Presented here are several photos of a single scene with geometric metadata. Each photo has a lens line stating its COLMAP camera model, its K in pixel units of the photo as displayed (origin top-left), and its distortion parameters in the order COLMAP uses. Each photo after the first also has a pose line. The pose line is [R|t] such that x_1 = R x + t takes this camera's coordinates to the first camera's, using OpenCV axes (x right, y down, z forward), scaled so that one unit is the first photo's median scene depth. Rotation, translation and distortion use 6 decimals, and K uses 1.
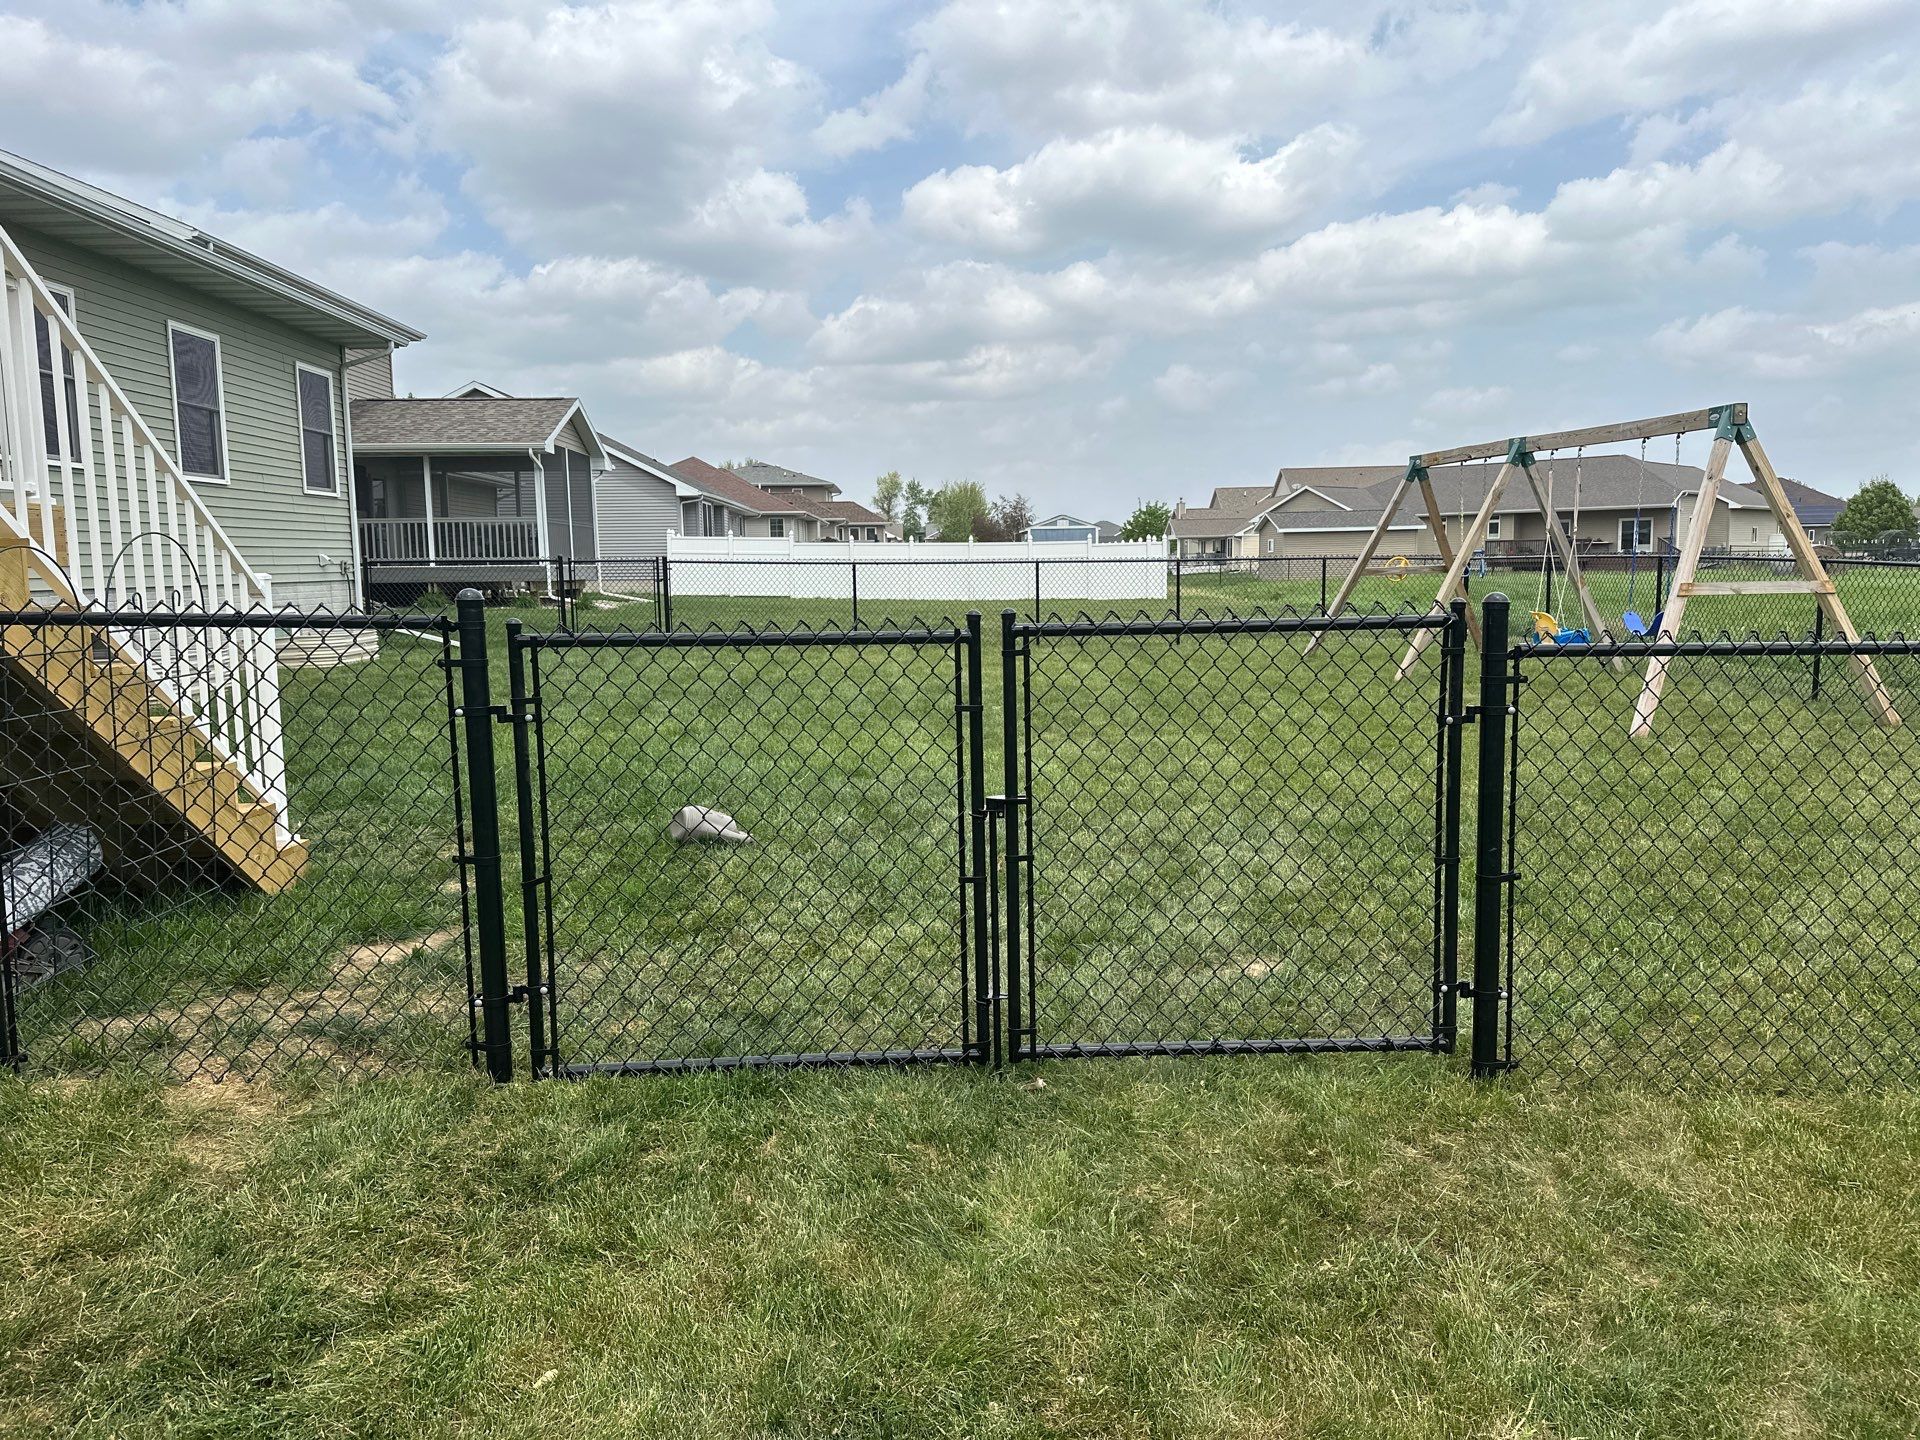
lens RADIAL K [[1340.4, 0, 960.0], [0, 1340.4, 720.0], [0, 0, 1]] dist [0.057458, -0.082441]
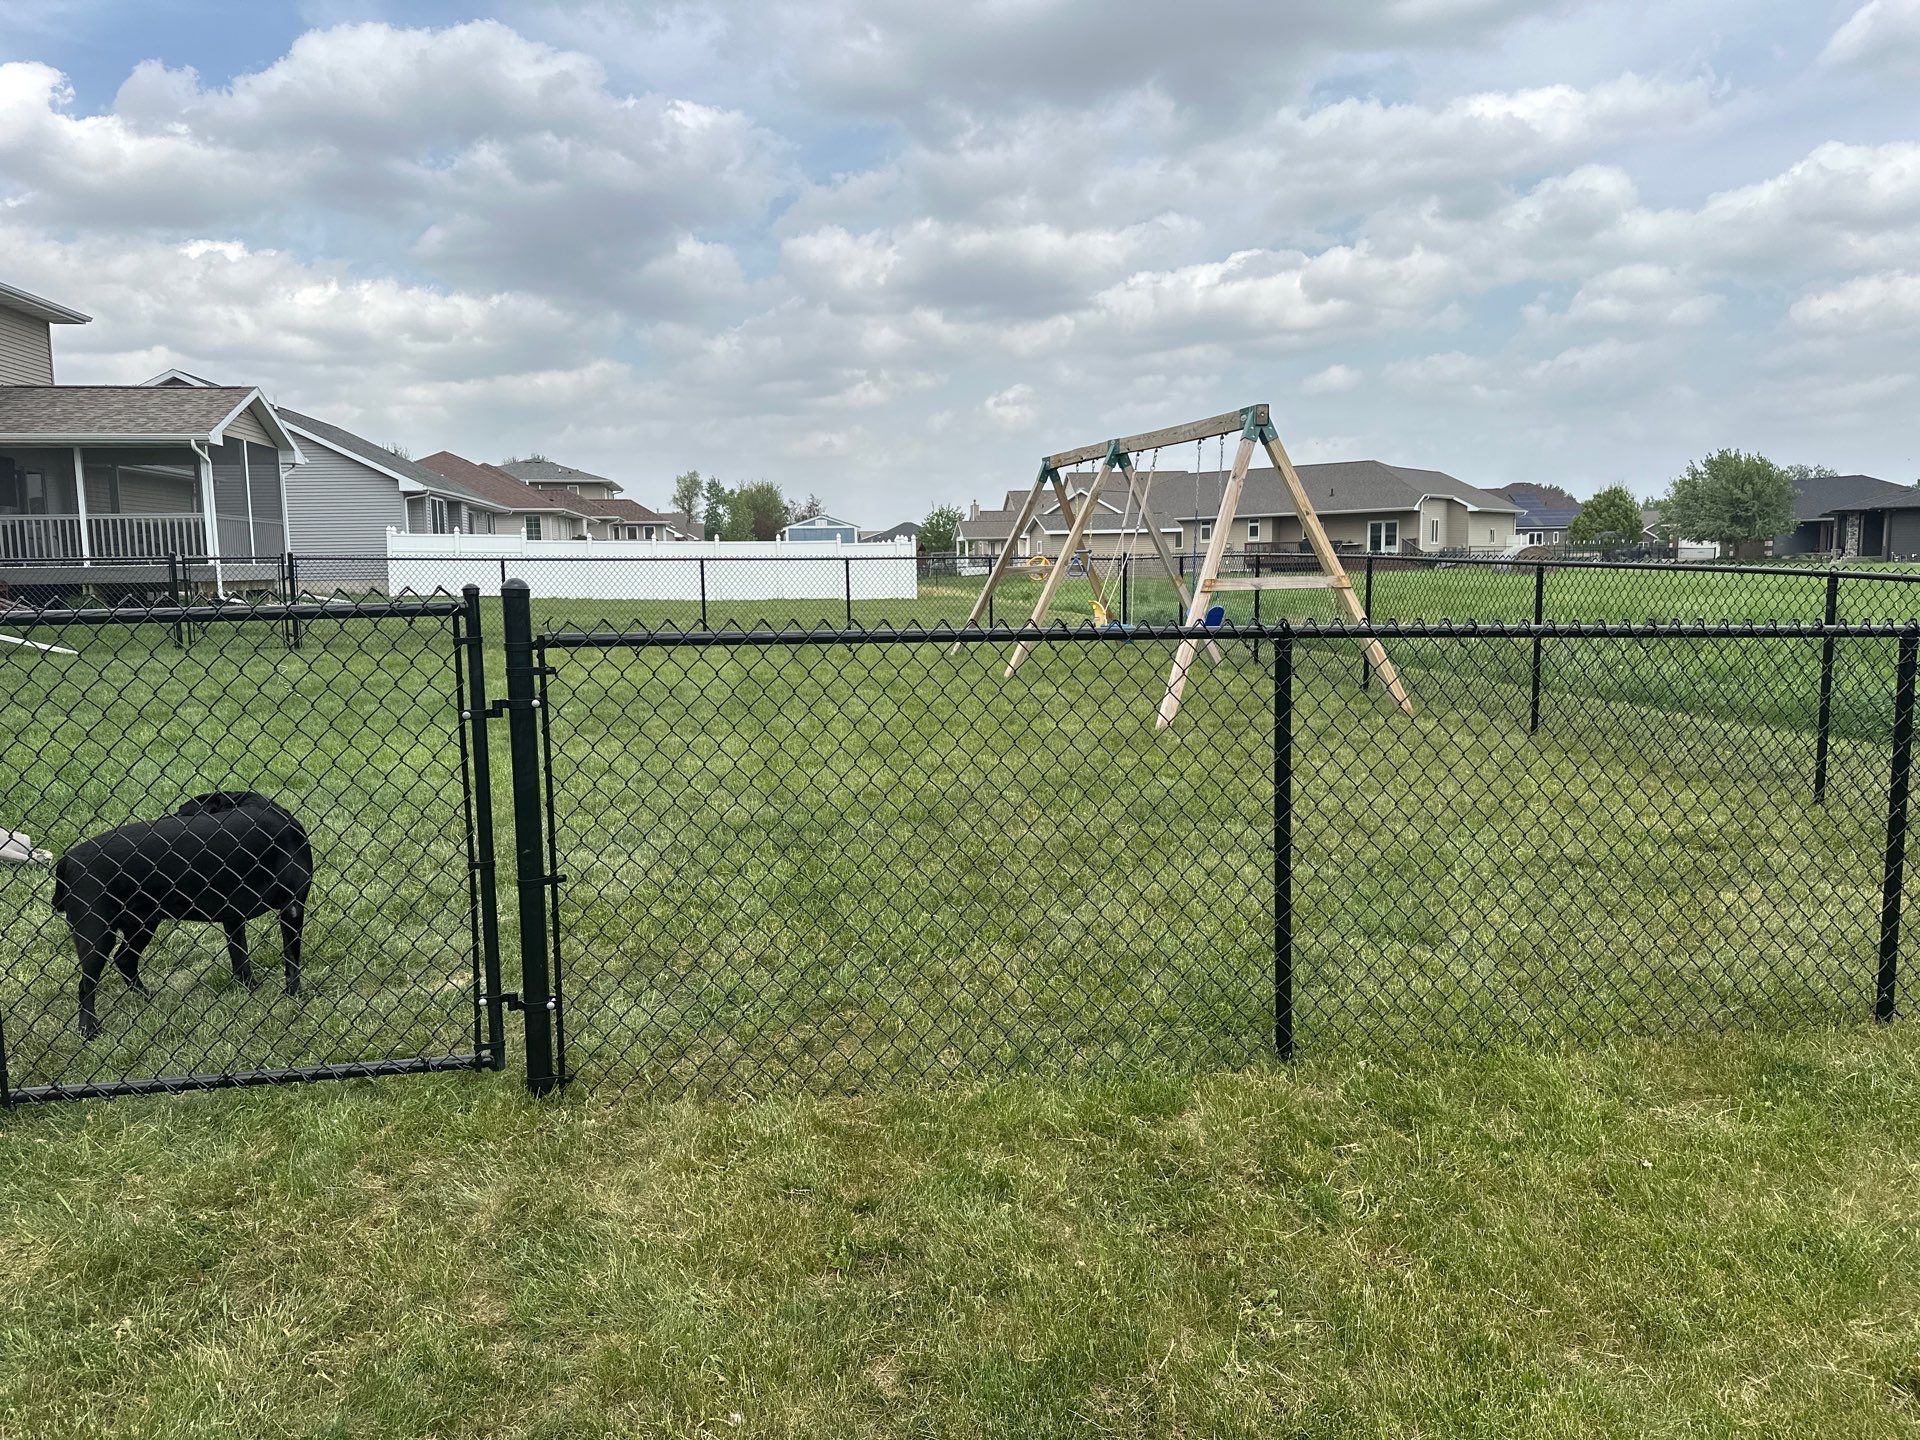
lens RADIAL K [[1340.4, 0, 960.0], [0, 1340.4, 720.0], [0, 0, 1]] dist [0.057458, -0.082441]
pose [[0.992229, -0.015817, 0.123418, 0.050138], [0.015918, 0.999873, 0.000167, 0.000745], [-0.123405, 0.001799, 0.992355, 0.002559]]
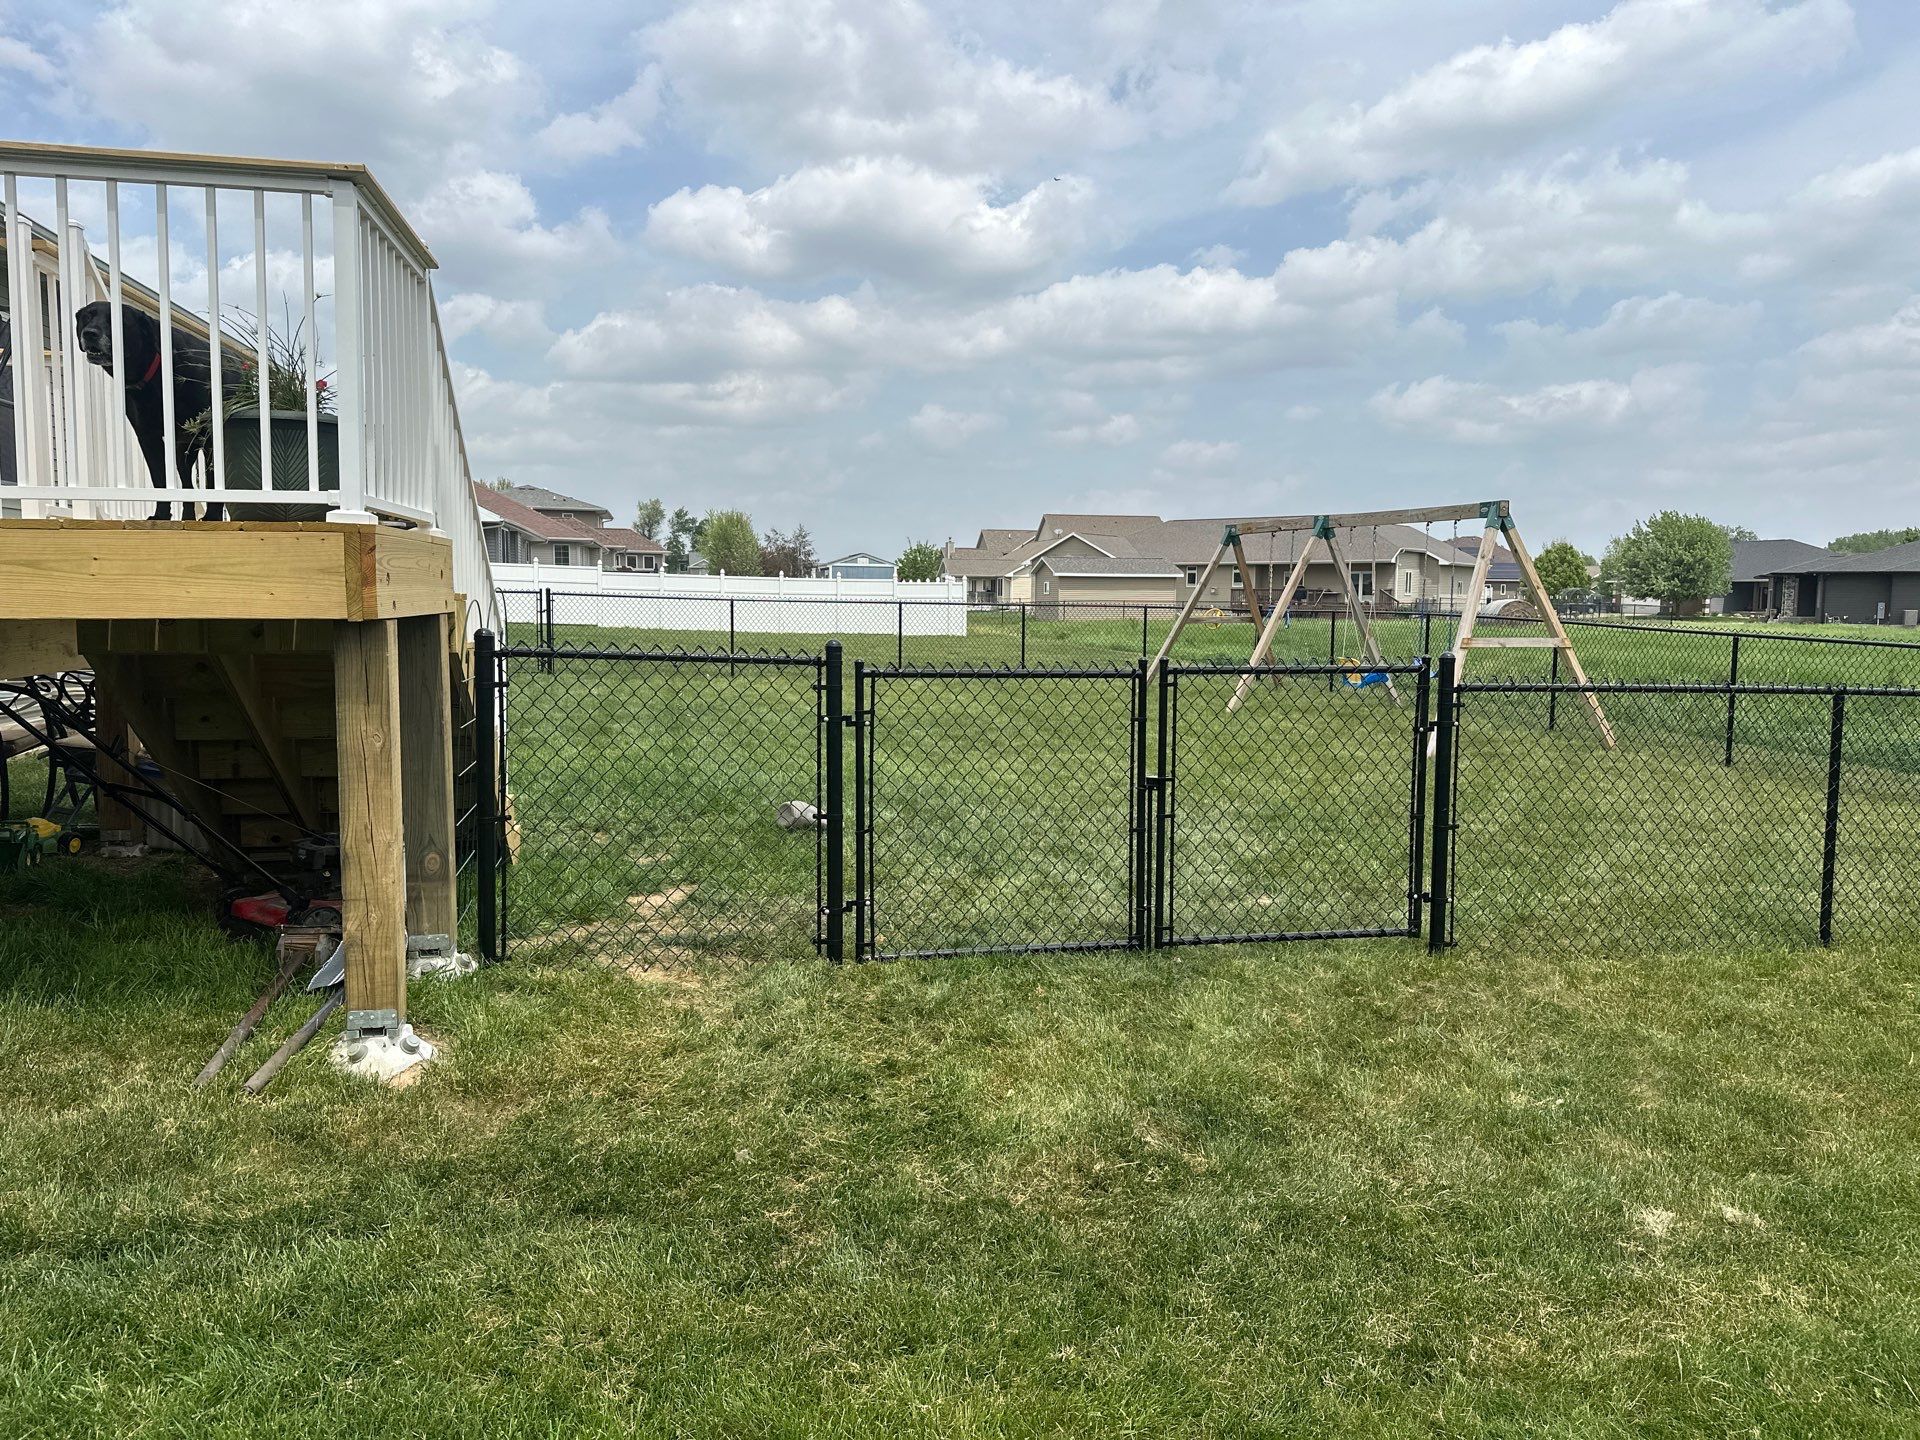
lens RADIAL K [[1365.9, 0, 960.0], [0, 1365.9, 720.0], [0, 0, 1]] dist [0.094969, -0.136339]
pose [[0.982444, 0.009050, 0.186341, -0.042367], [-0.004247, 0.999649, -0.026157, 0.002912], [-0.186512, 0.024906, 0.982137, -0.045561]]
